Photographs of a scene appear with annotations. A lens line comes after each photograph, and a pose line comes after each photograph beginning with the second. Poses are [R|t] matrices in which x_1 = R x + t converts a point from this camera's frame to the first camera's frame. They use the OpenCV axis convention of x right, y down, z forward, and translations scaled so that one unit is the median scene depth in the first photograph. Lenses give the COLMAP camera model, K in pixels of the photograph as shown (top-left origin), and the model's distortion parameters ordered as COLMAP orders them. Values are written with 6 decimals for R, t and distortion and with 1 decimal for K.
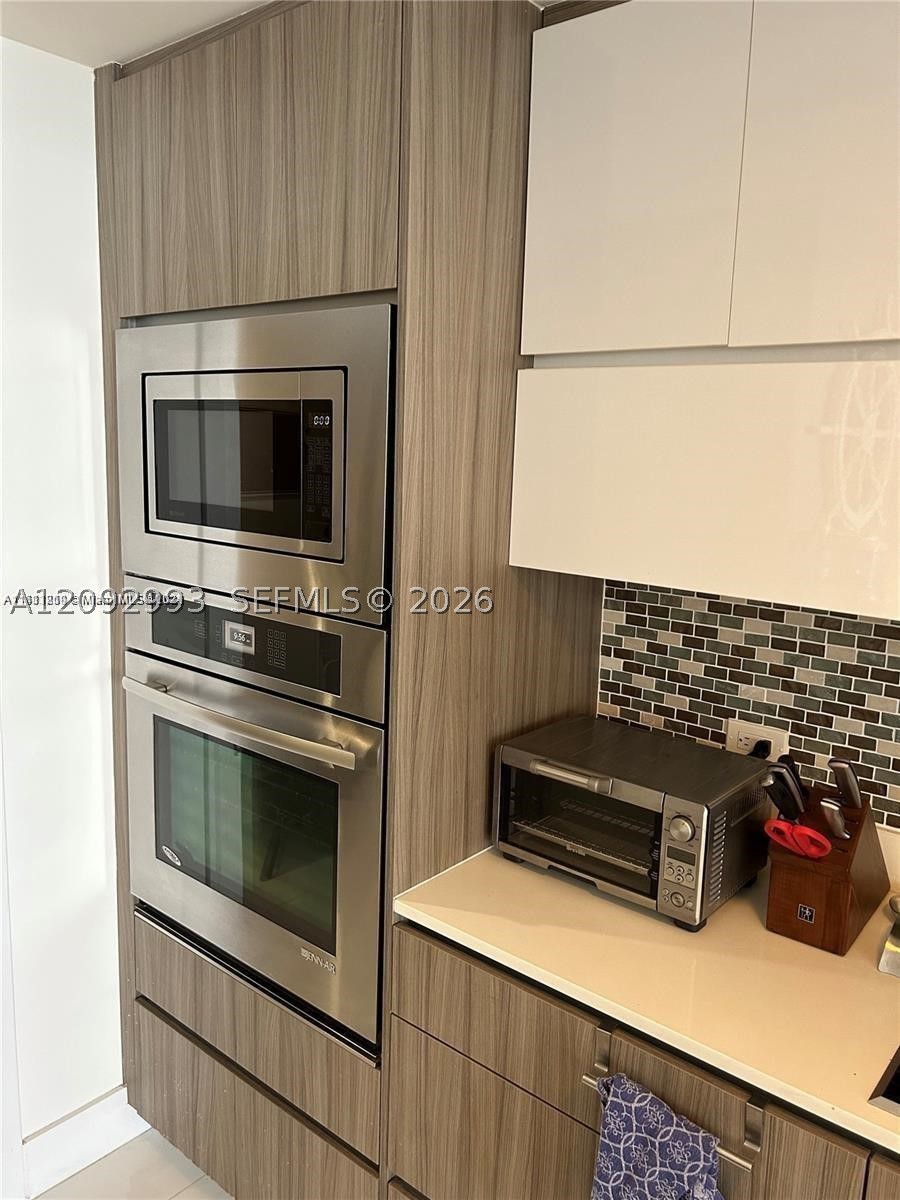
lens RADIAL K [[906.6, 0, 450.0], [0, 906.6, 600.0], [0, 0, 1]] dist [0.066956, -0.092060]
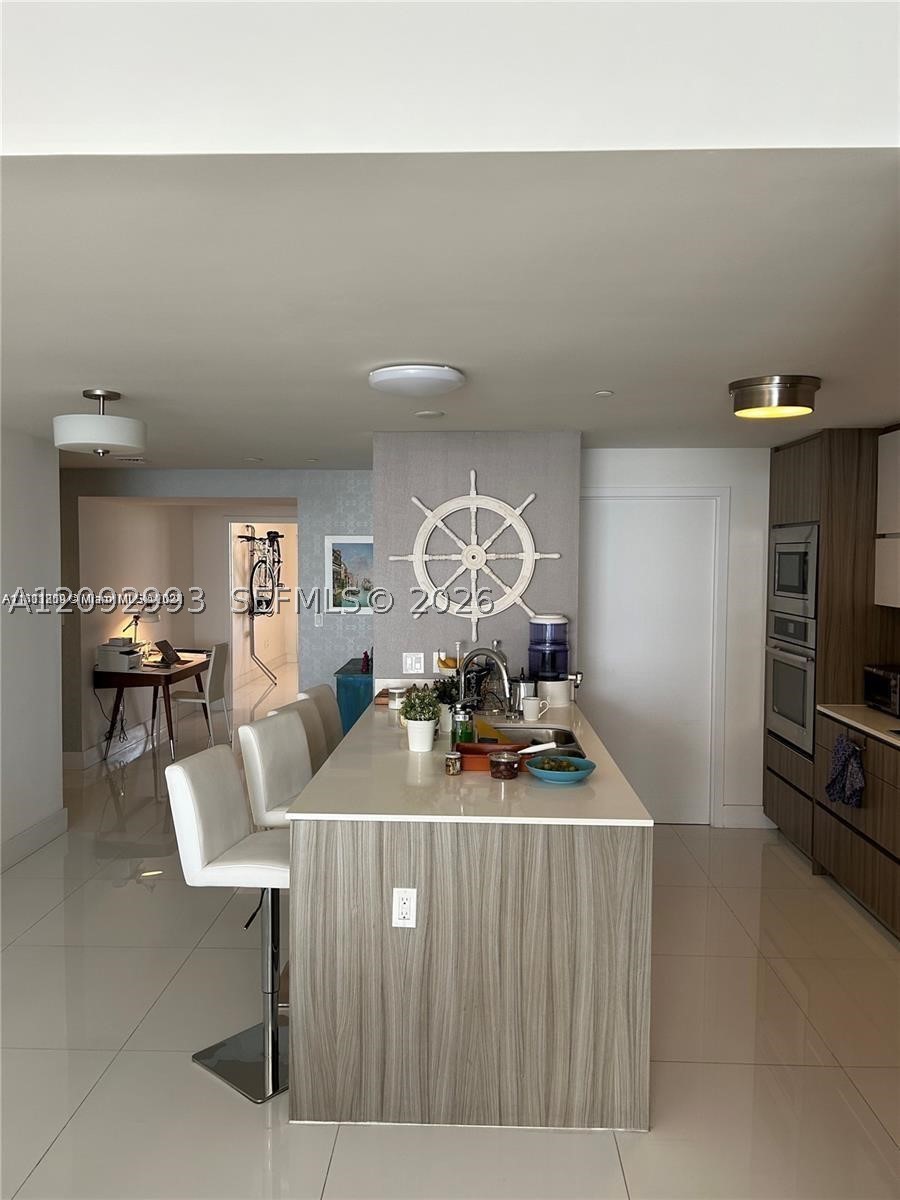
lens RADIAL K [[896.9, 0, 450.0], [0, 896.9, 600.0], [0, 0, 1]] dist [0.119462, -0.152405]
pose [[0.615413, 0.008807, -0.788156, 1.496722], [-0.115005, 0.990240, -0.078734, 0.326704], [0.779770, 0.139096, 0.610419, -1.801840]]
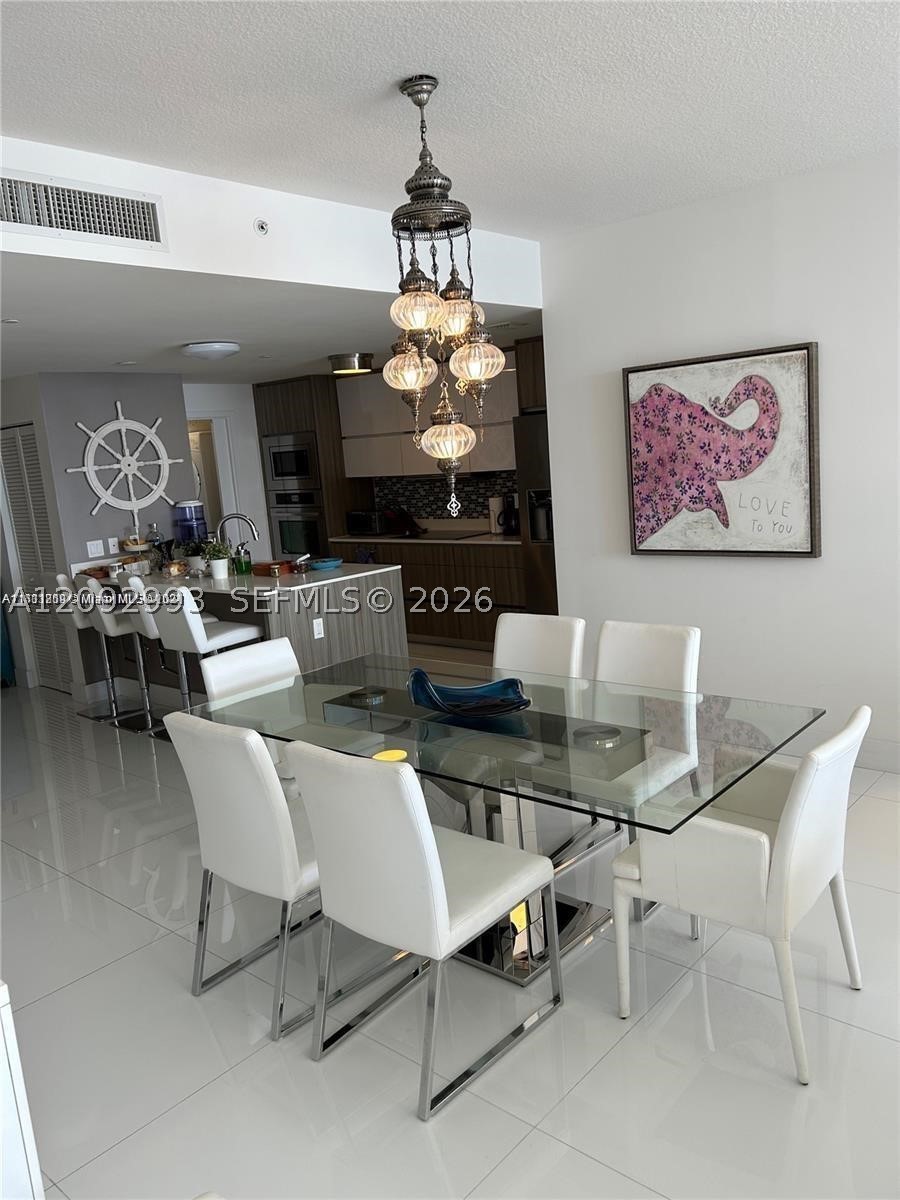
lens RADIAL K [[896.9, 0, 450.0], [0, 896.9, 600.0], [0, 0, 1]] dist [0.119462, -0.152405]
pose [[0.993790, -0.103140, -0.041760, 0.783258], [0.103245, 0.994656, 0.000360, 0.704050], [0.041499, -0.004670, 0.999128, -4.029790]]
